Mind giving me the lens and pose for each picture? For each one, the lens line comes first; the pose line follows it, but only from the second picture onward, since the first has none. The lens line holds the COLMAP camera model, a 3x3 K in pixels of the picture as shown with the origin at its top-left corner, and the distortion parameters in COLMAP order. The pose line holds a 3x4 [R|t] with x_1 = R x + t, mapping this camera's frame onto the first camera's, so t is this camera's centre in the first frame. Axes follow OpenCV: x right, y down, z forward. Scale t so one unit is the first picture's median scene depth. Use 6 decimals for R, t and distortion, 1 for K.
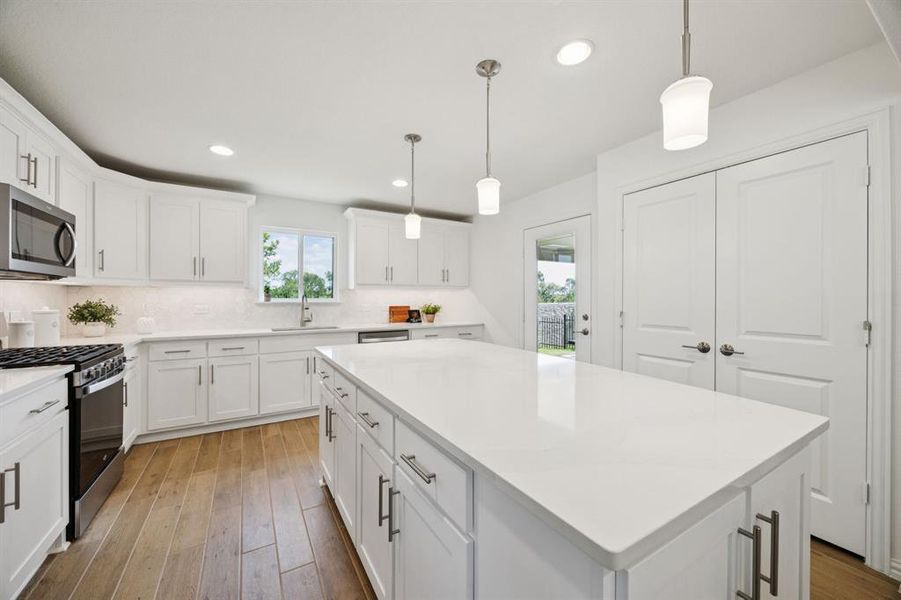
lens RADIAL K [[343.4, 0, 448.2], [0, 343.4, 299.5], [0, 0, 1]] dist [-0.001652, -0.000260]
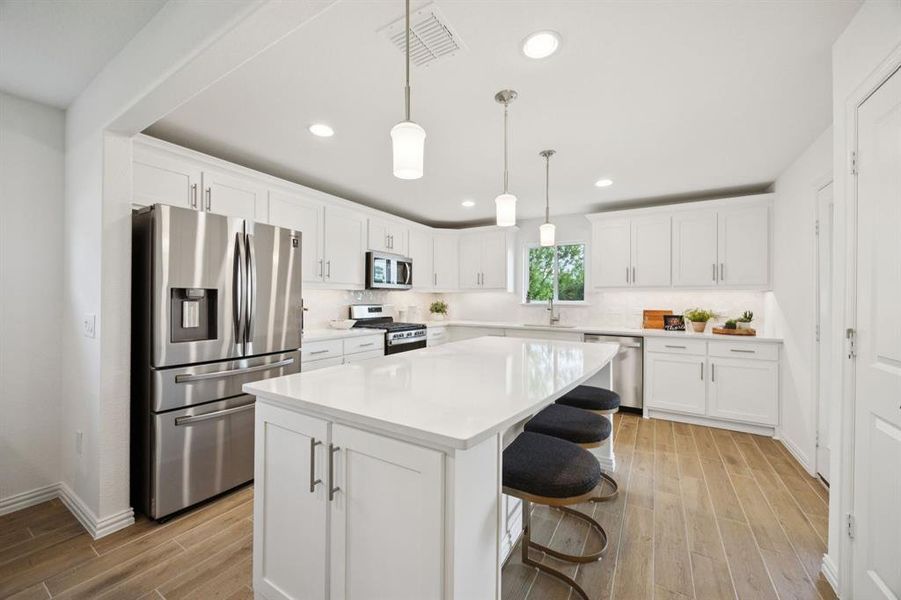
lens RADIAL K [[343.4, 0, 448.2], [0, 343.4, 299.5], [0, 0, 1]] dist [-0.001652, -0.000260]
pose [[0.475892, 0.002750, -0.879500, 0.449227], [-0.010827, 0.999938, -0.002732, -0.000293], [0.879437, 0.010823, 0.475892, 0.132132]]
